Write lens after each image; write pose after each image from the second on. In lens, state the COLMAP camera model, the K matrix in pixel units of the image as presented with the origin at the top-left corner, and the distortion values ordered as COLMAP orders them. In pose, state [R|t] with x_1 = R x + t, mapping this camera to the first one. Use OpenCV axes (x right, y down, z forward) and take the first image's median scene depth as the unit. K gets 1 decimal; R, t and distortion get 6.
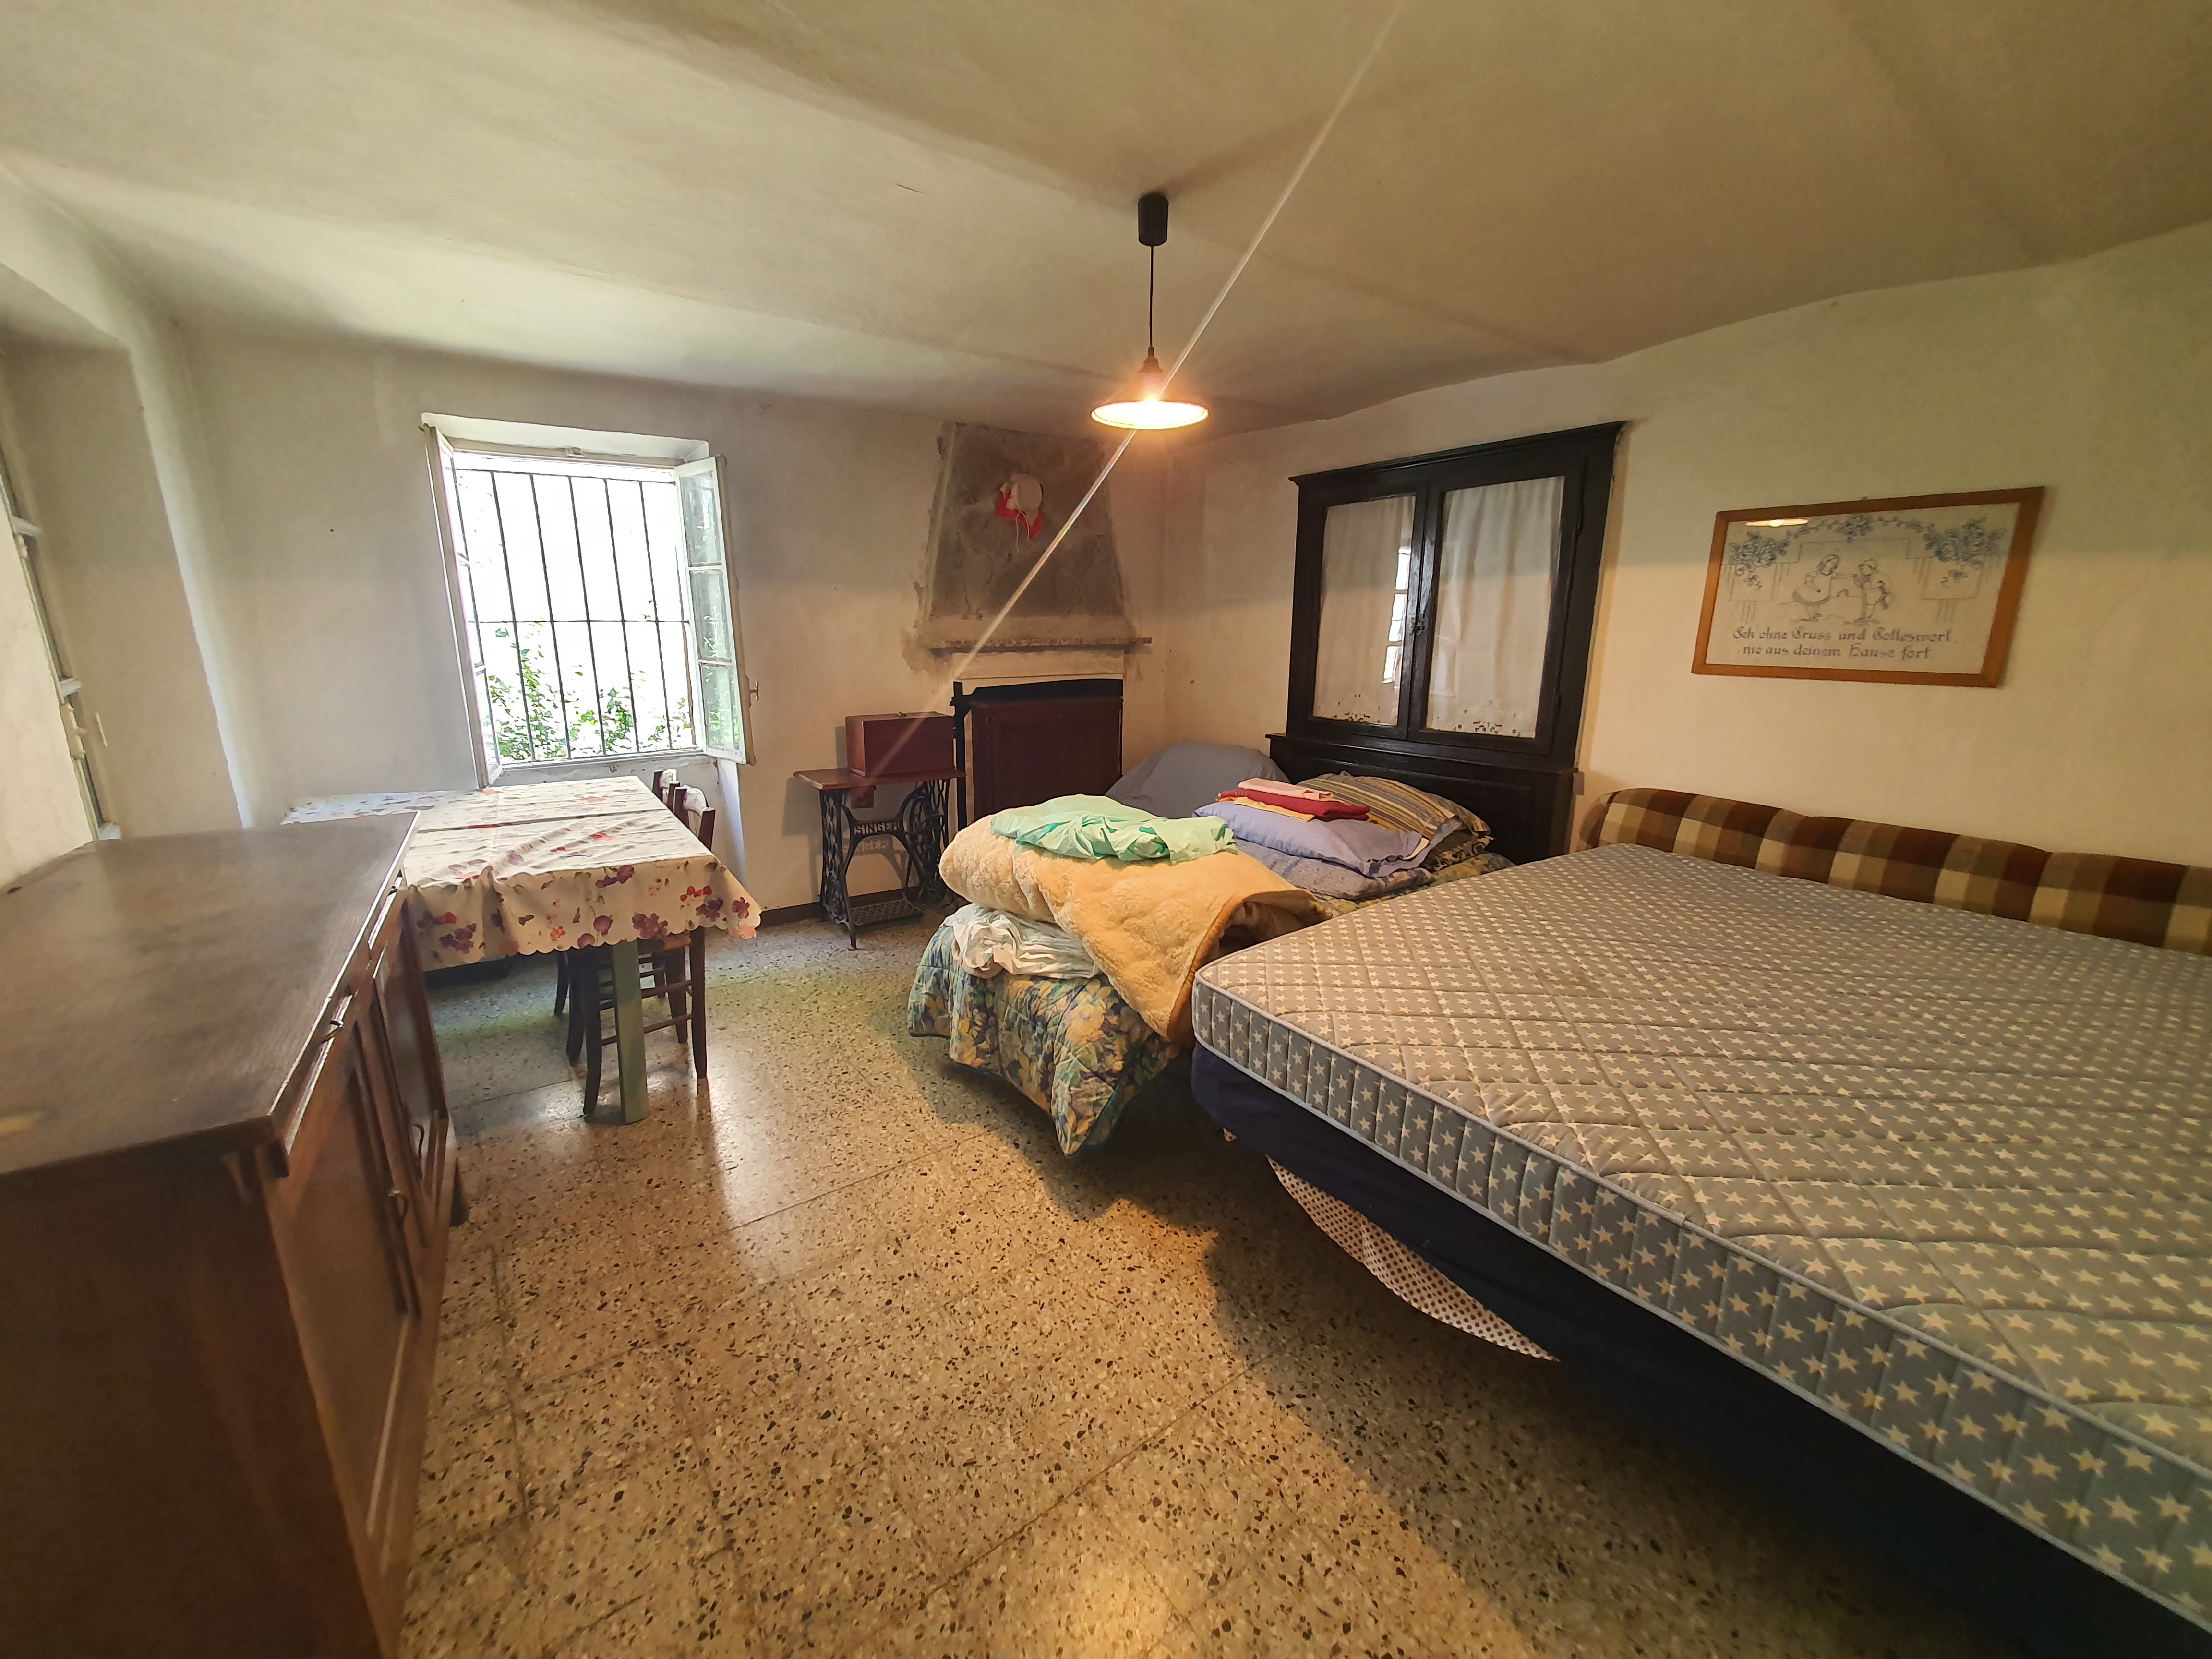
lens RADIAL K [[892.5, 0, 1107.6], [0, 892.5, 832.4], [0, 0, 1]] dist [-0.002538, 0.000097]
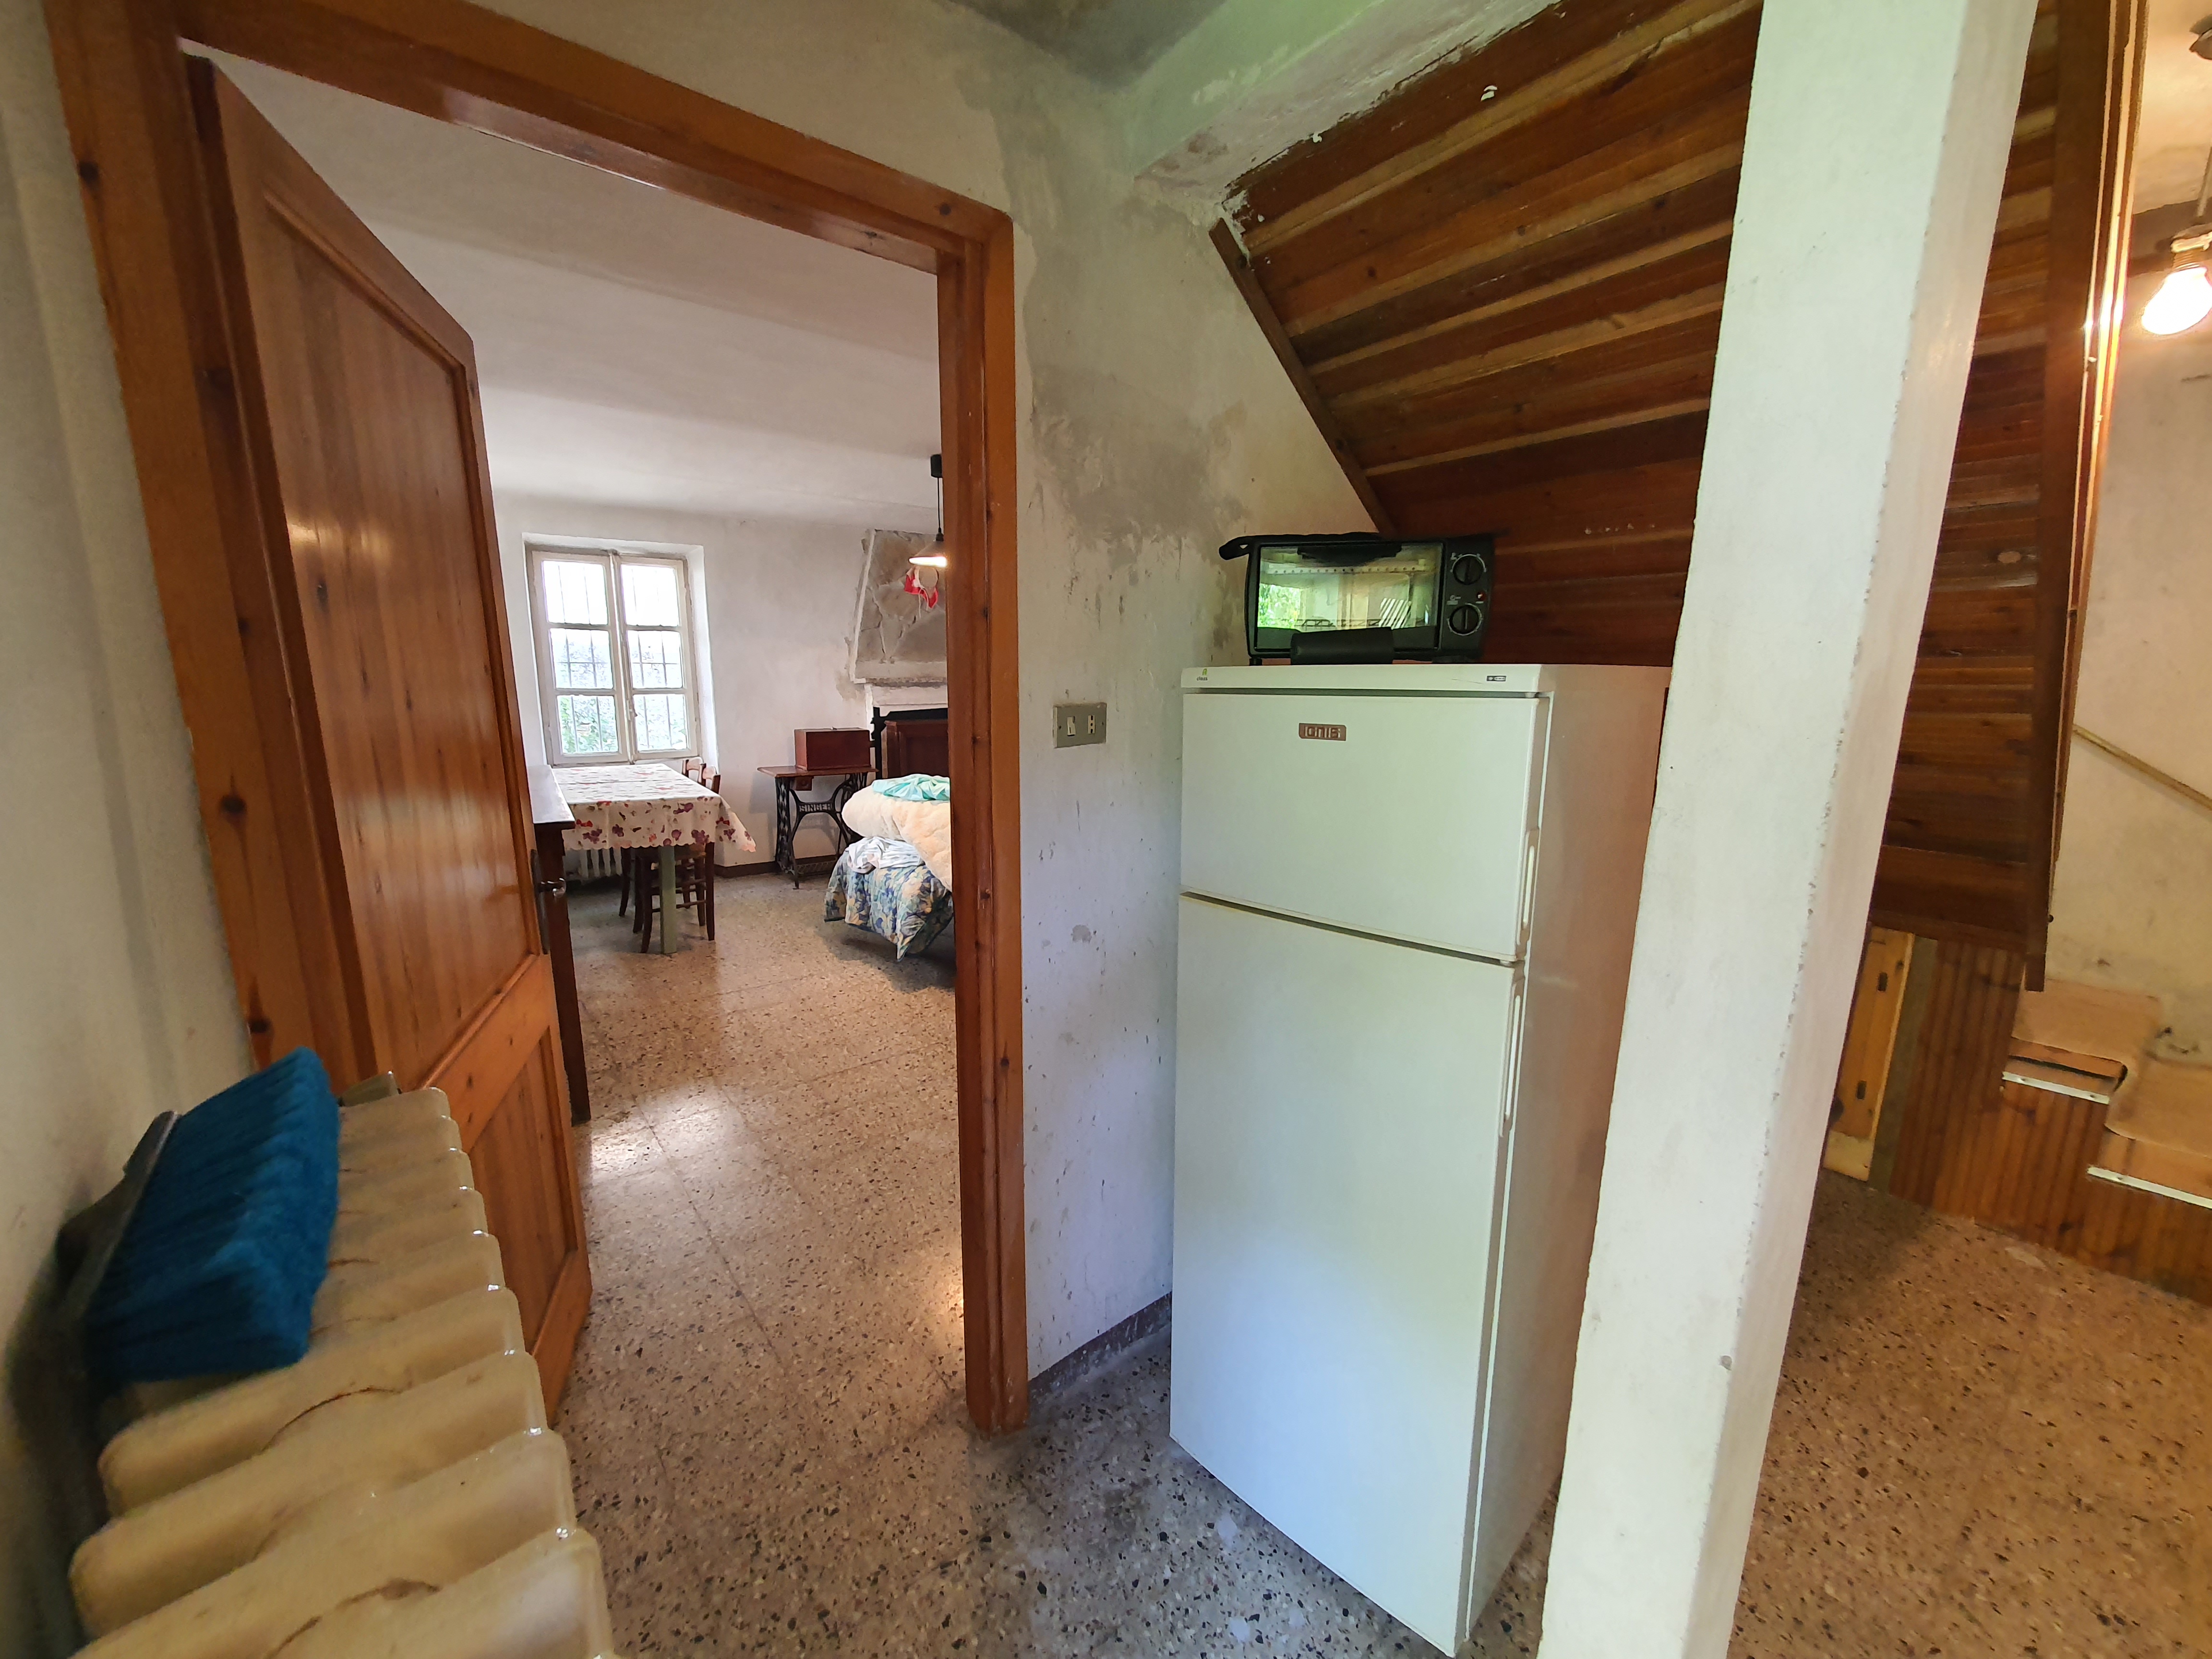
lens RADIAL K [[886.2, 0, 1101.9], [0, 886.2, 838.0], [0, 0, 1]] dist [0.000406, 0.000005]
pose [[0.999782, 0.004891, 0.020278, 0.189542], [-0.004170, 0.999362, -0.035462, 0.102155], [-0.020438, 0.035370, 0.999165, -0.474103]]
